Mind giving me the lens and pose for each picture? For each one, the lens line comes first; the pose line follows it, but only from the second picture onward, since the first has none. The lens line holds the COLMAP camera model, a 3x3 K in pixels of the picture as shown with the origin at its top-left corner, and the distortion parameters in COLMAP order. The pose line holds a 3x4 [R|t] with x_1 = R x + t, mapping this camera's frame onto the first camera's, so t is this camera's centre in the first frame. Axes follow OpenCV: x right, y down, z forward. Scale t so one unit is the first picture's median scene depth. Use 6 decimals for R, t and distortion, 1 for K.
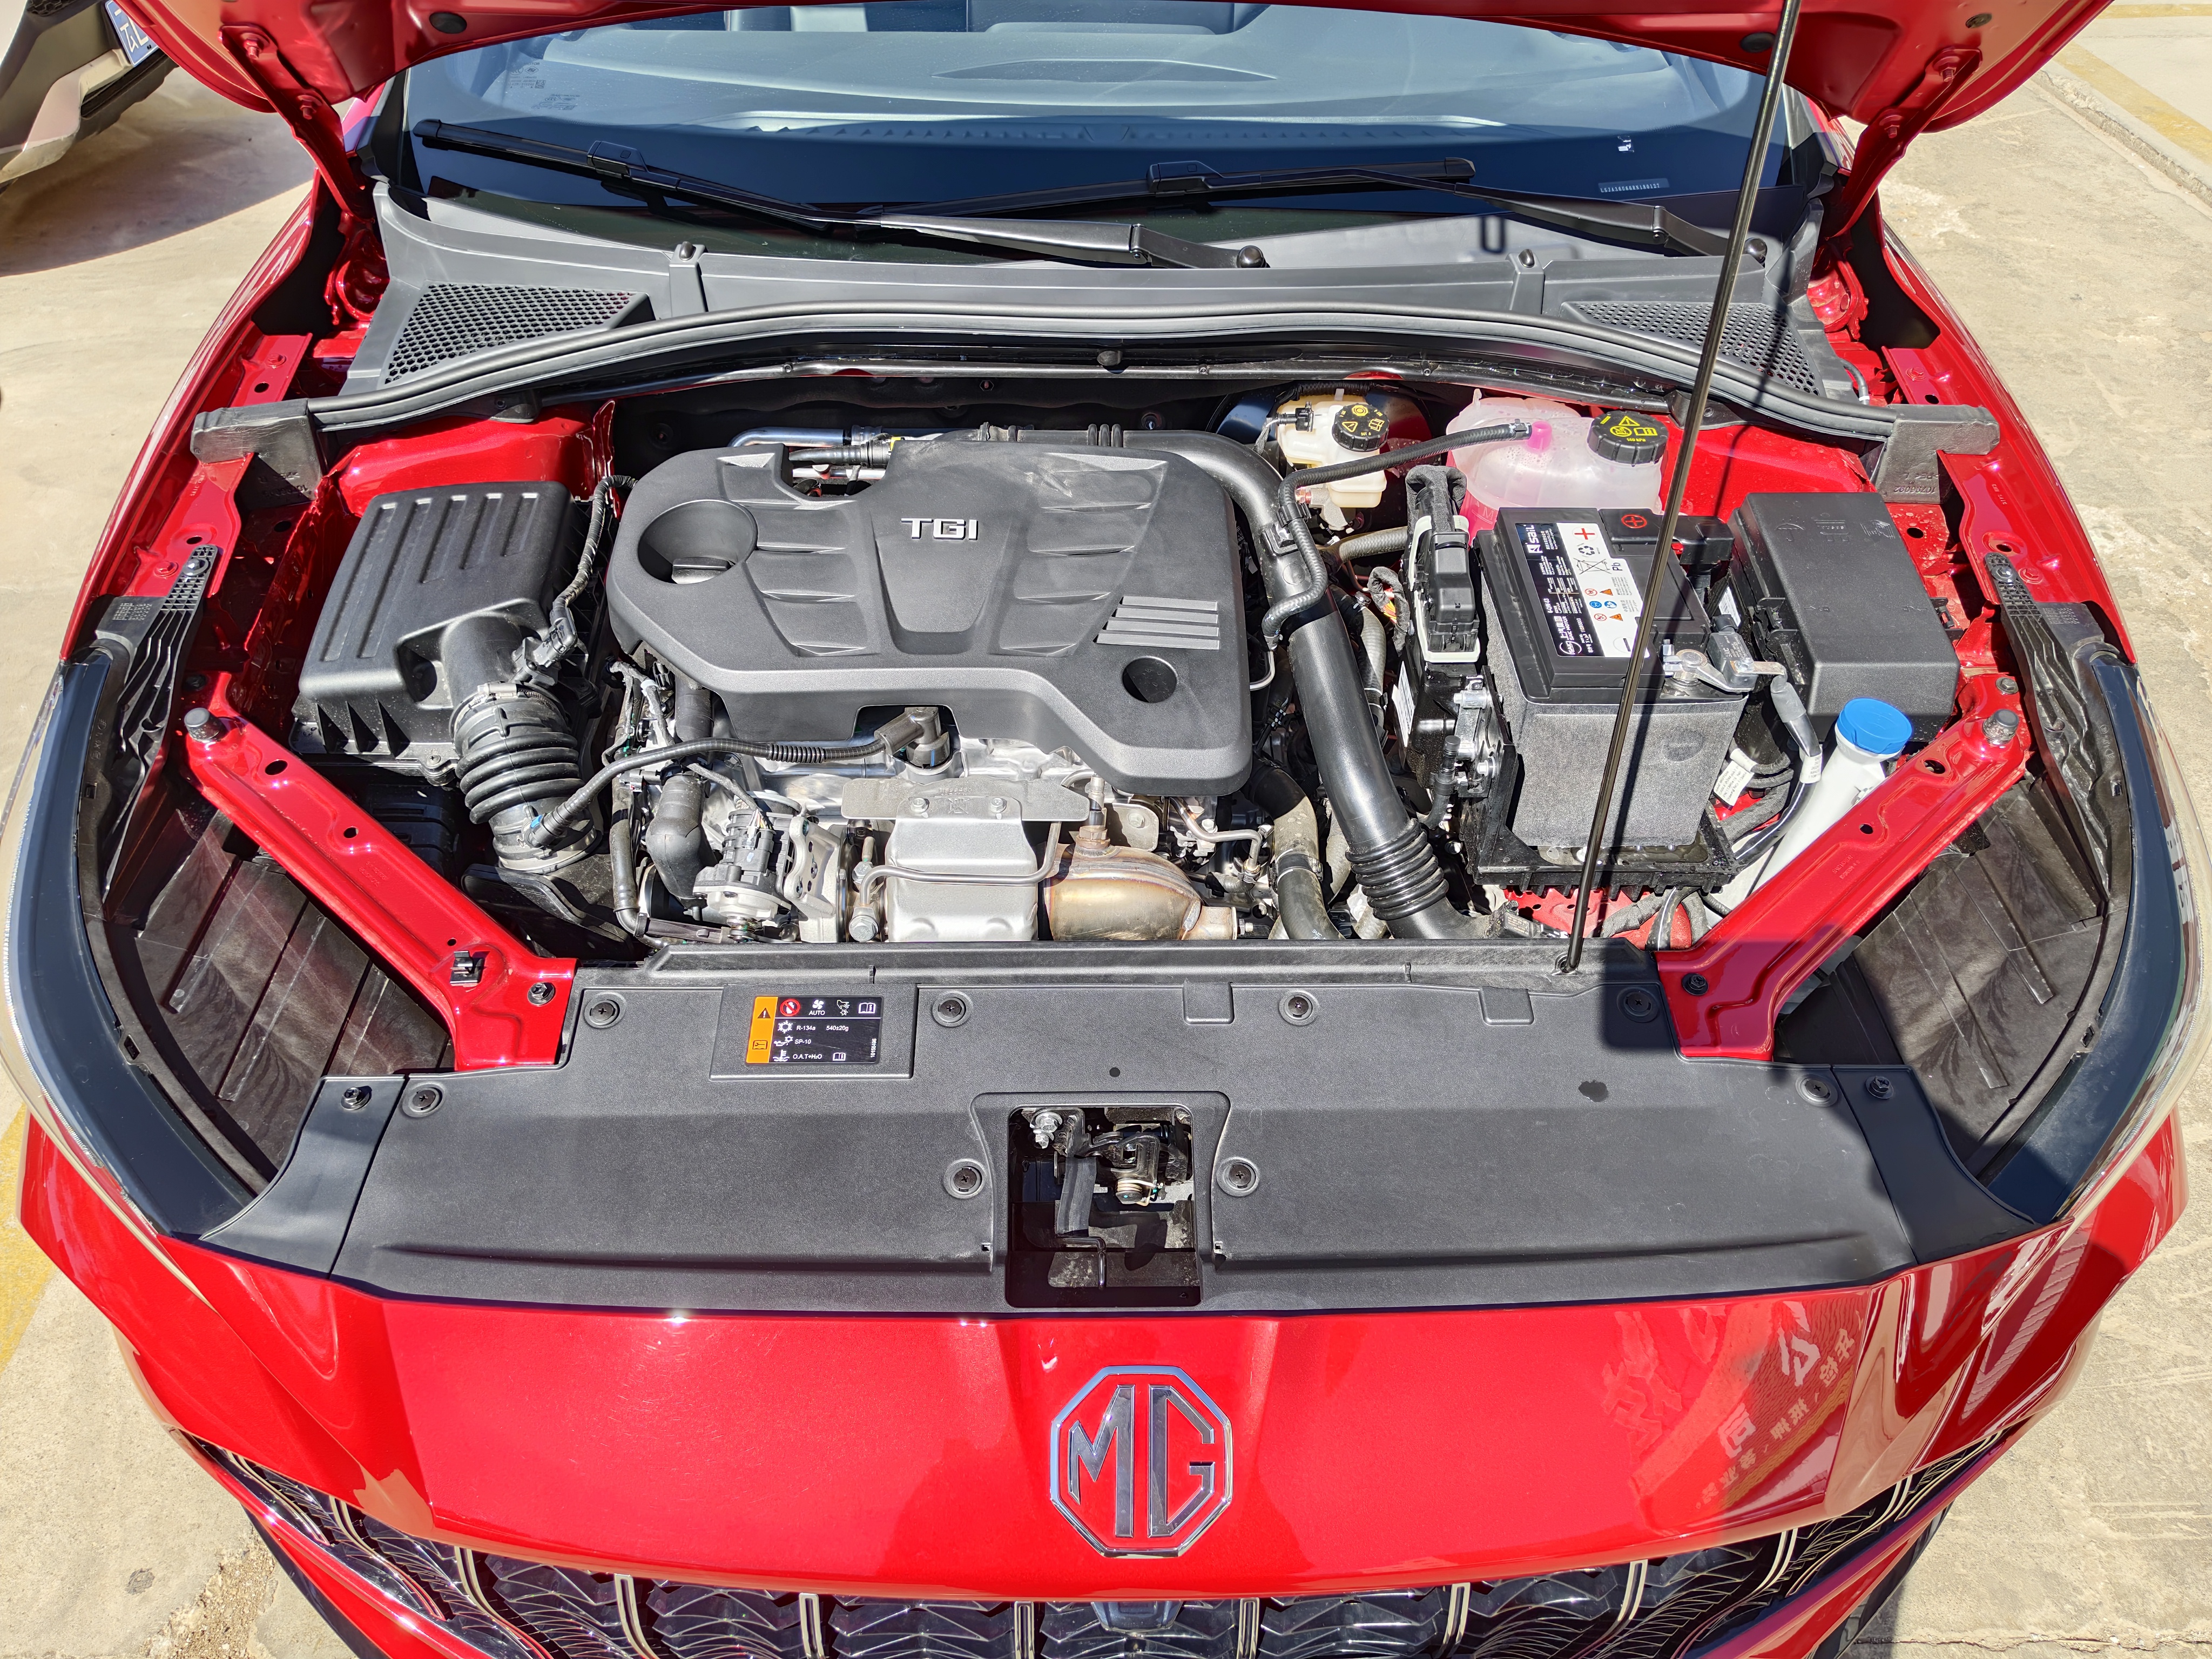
lens RADIAL K [[1477.3, 0, 1106.0], [0, 1477.3, 829.5], [0, 0, 1]] dist [0.063399, -0.063333]
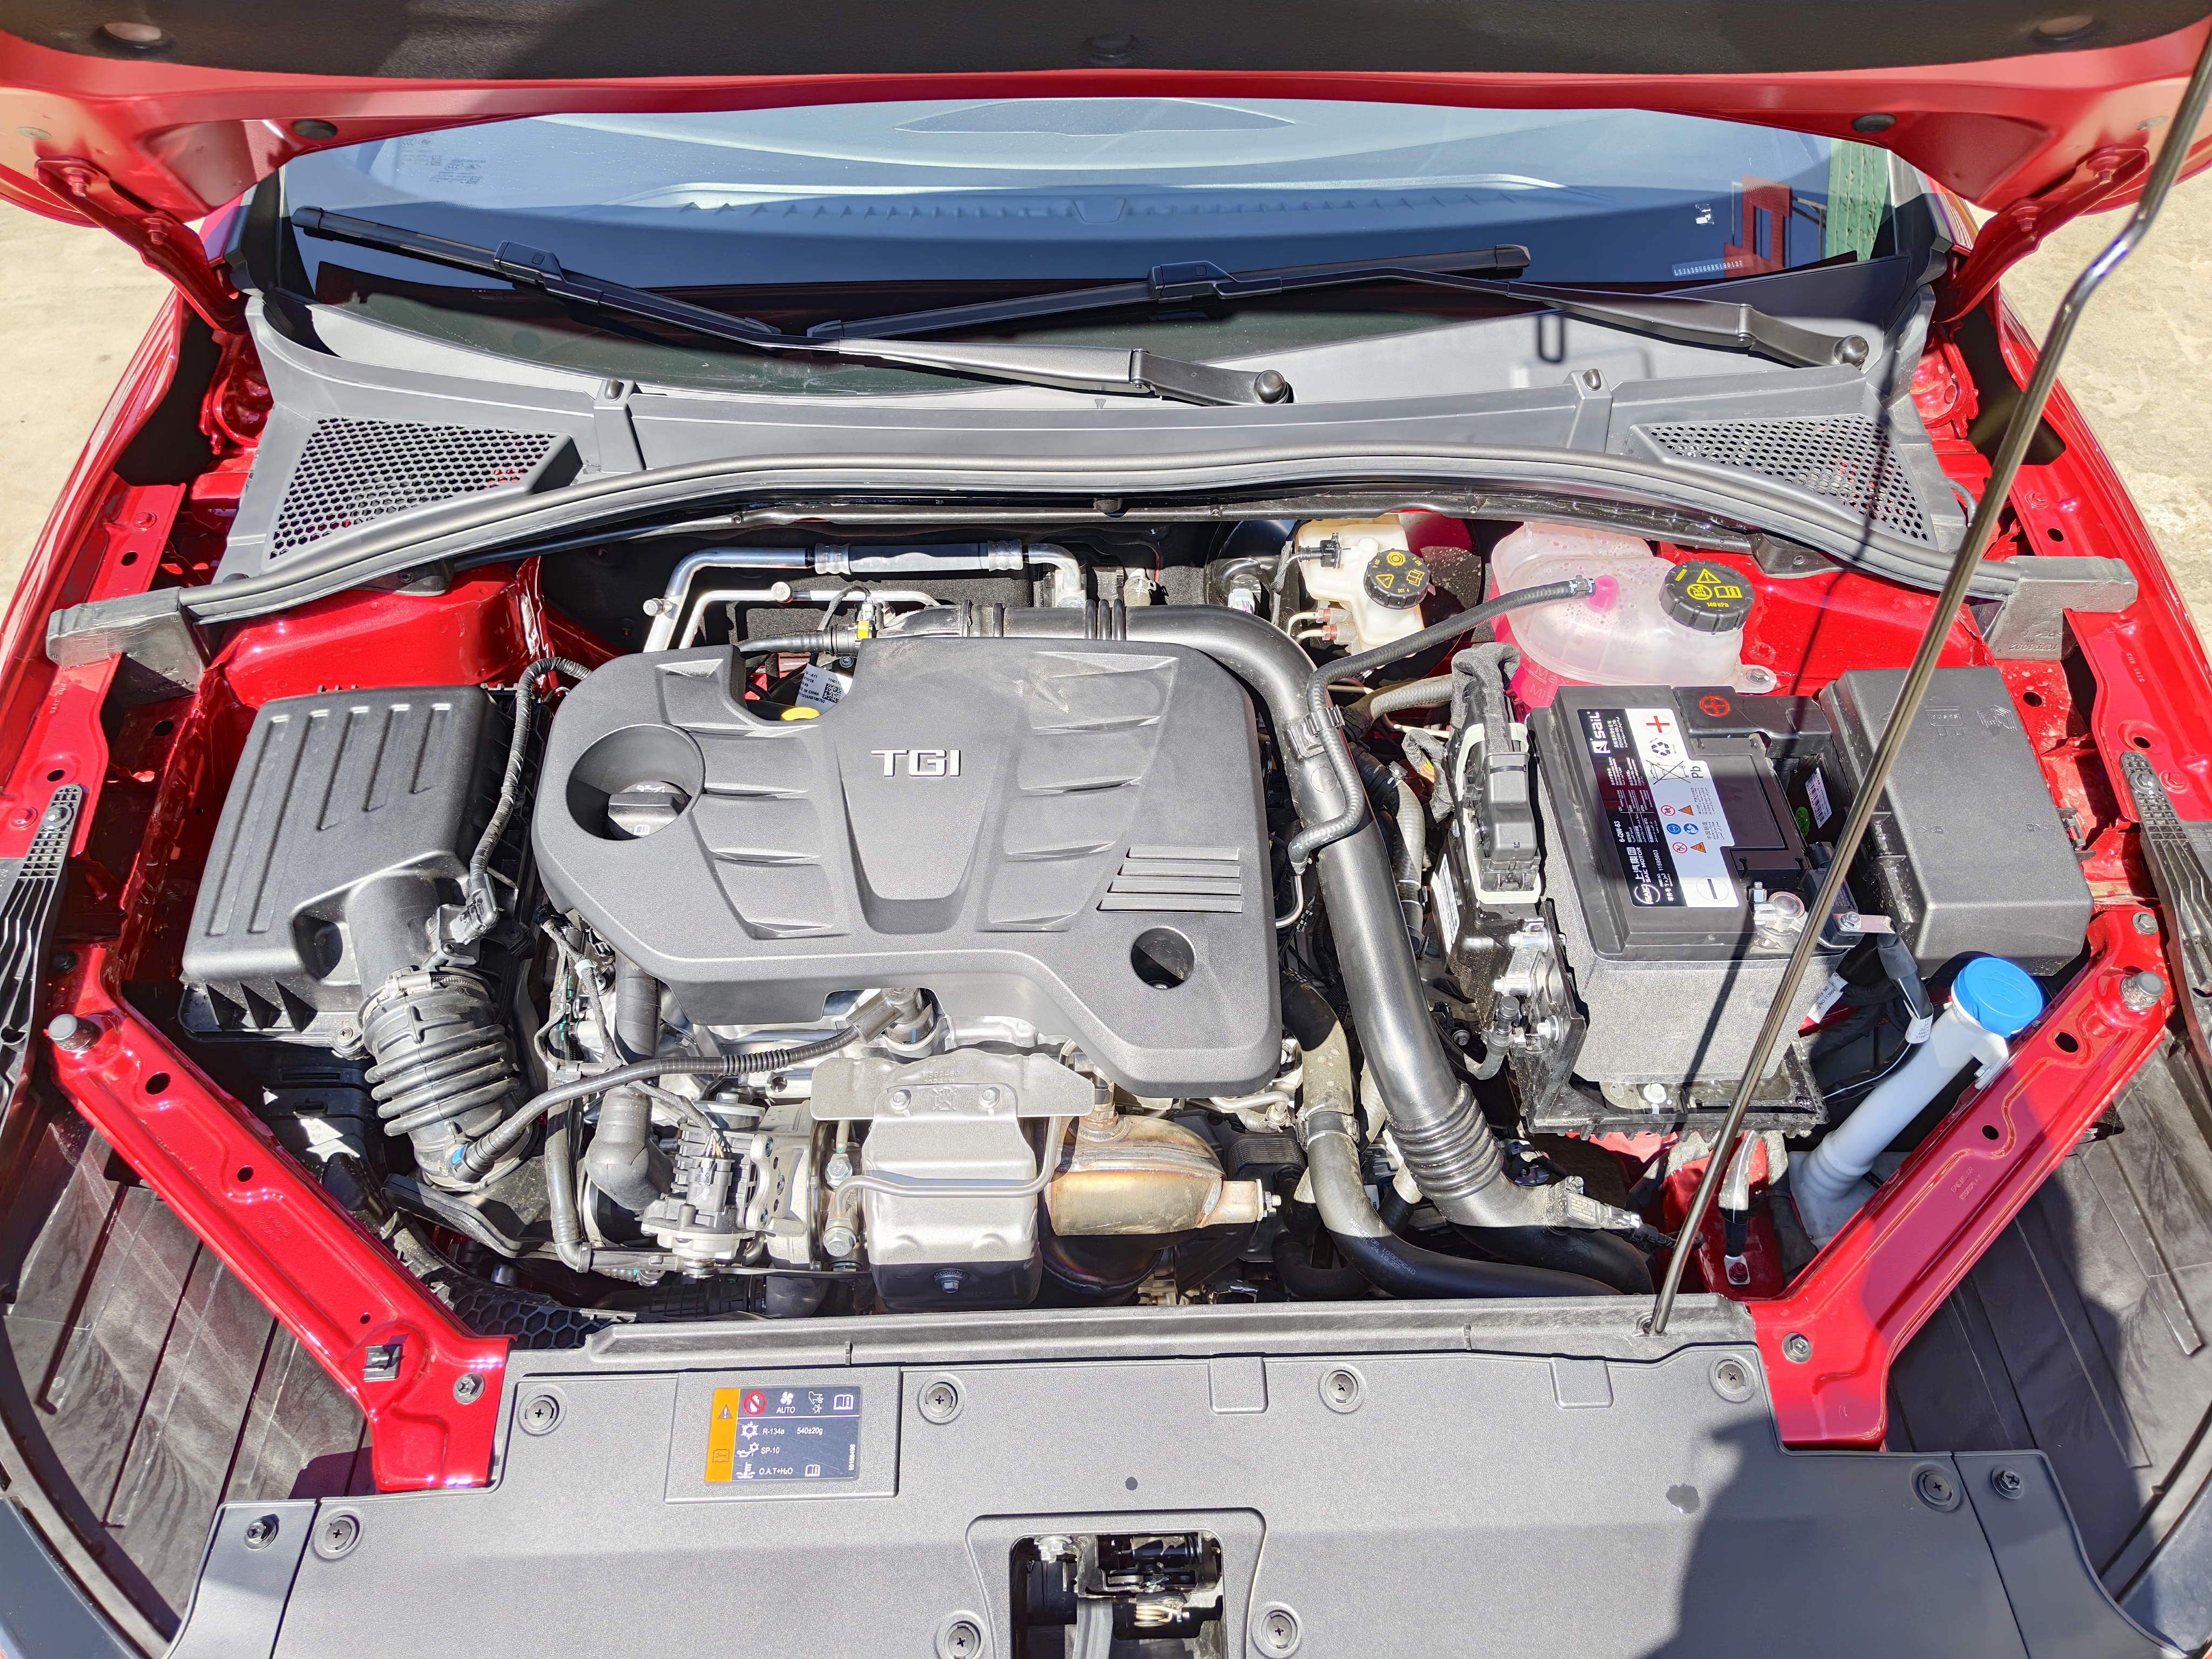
lens RADIAL K [[1483.4, 0, 1096.0], [0, 1483.4, 830.3], [0, 0, 1]] dist [0.055202, -0.052964]
pose [[0.999905, -0.013756, -0.001239, -0.006805], [0.013811, 0.994914, 0.099775, -0.243530], [-0.000139, -0.099783, 0.995009, 0.134342]]
